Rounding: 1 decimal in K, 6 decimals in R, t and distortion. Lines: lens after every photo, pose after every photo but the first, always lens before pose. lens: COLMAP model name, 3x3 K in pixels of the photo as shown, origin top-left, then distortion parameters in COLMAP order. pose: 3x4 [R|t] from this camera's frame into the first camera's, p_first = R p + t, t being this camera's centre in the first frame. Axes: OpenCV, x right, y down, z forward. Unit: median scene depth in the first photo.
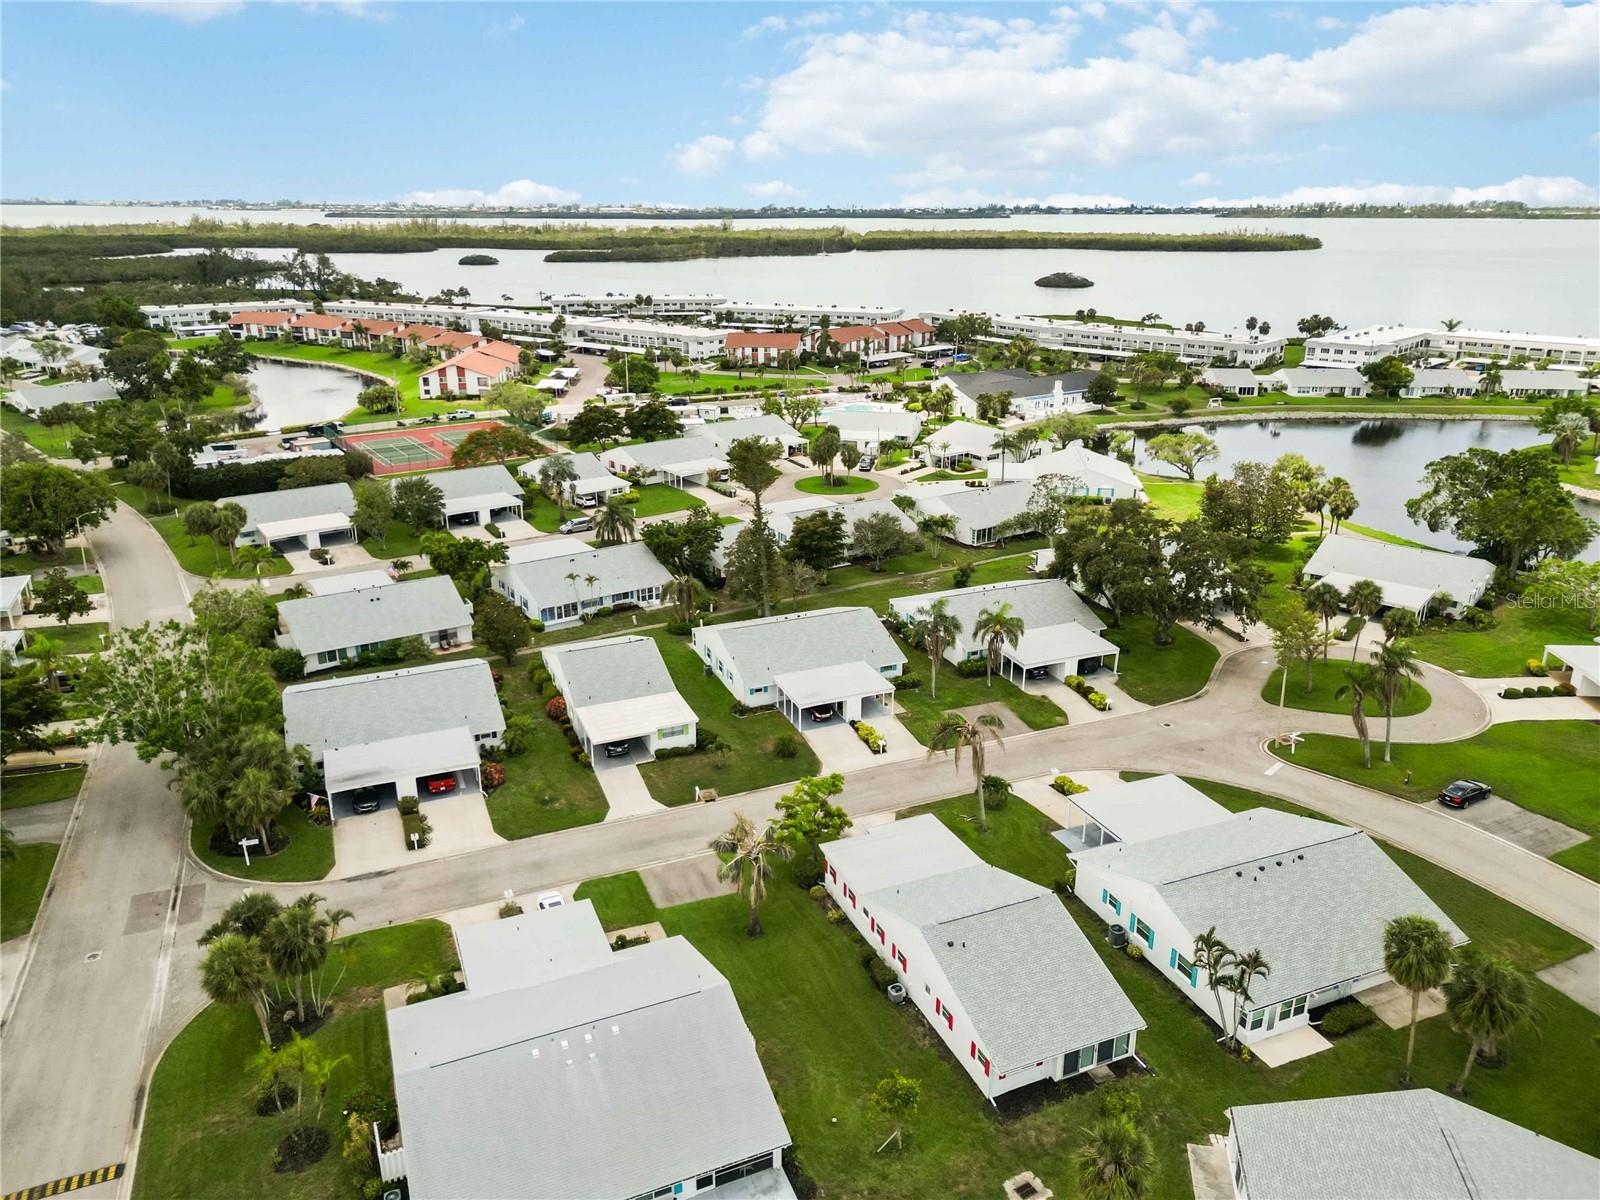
lens RADIAL K [[1122.2, 0, 800.0], [0, 1122.2, 600.0], [0, 0, 1]] dist [0.079684, -0.070938]
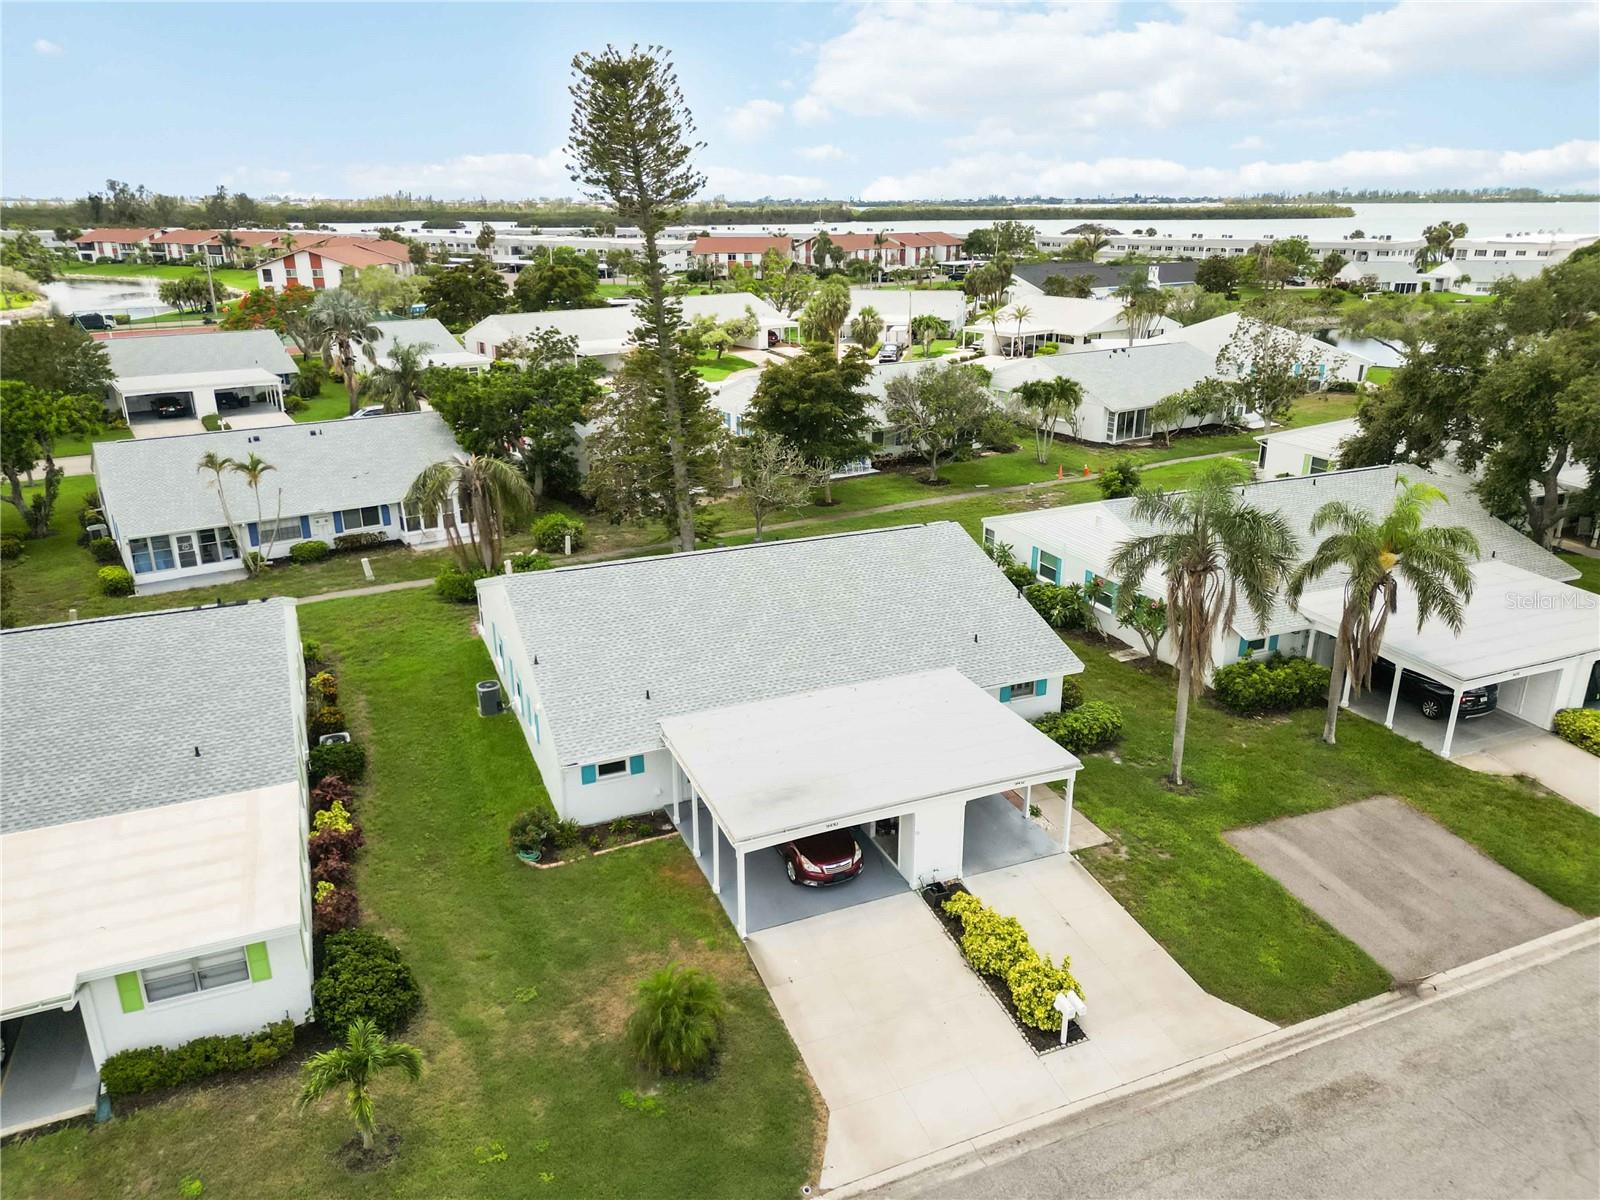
lens RADIAL K [[1119.5, 0, 798.2], [0, 1119.5, 598.3], [0, 0, 1]] dist [0.061836, -0.048314]
pose [[0.999995, -0.003124, -0.000255, 0.005754], [0.003123, 0.999993, -0.002286, 0.015939], [0.000262, 0.002285, 0.999997, 0.310595]]
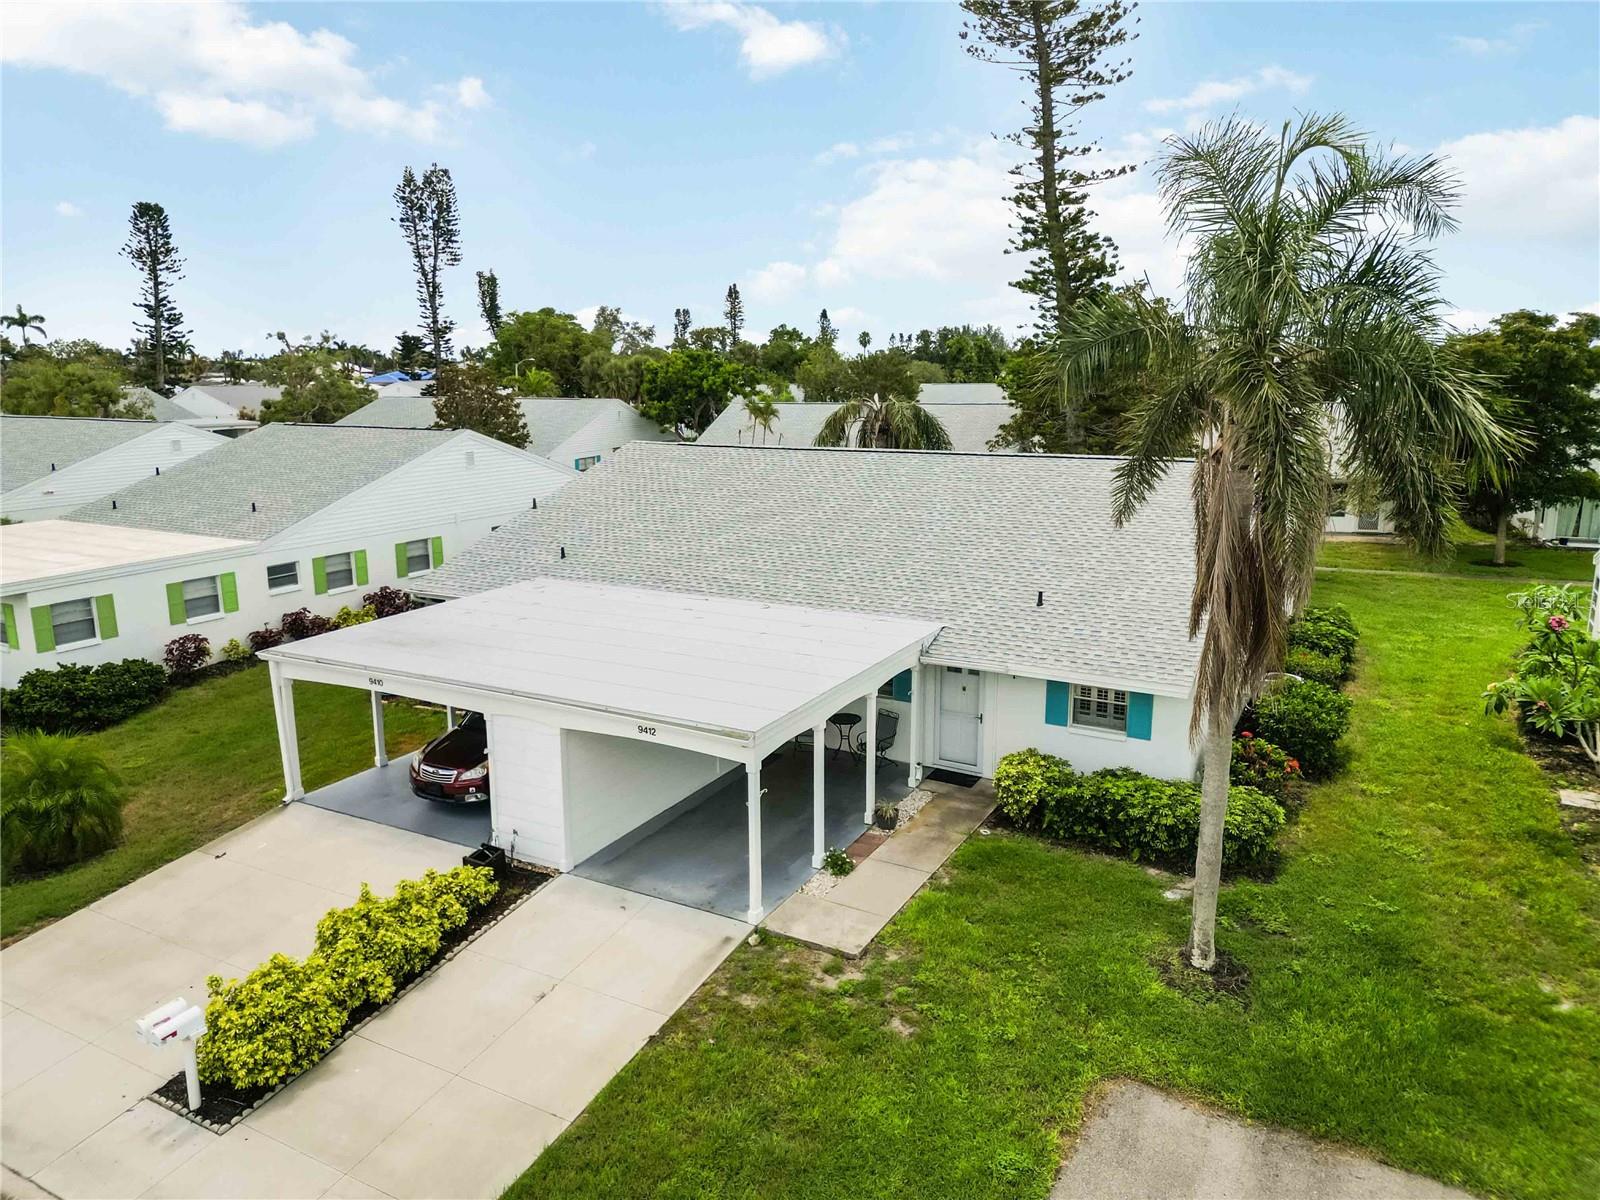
lens RADIAL K [[1119.5, 0, 798.2], [0, 1119.5, 598.3], [0, 0, 1]] dist [0.061836, -0.048314]
pose [[0.613366, 0.156555, -0.774127, 0.084764], [-0.260244, 0.965481, -0.010947, 0.026627], [0.745691, 0.208176, 0.632935, 0.396201]]
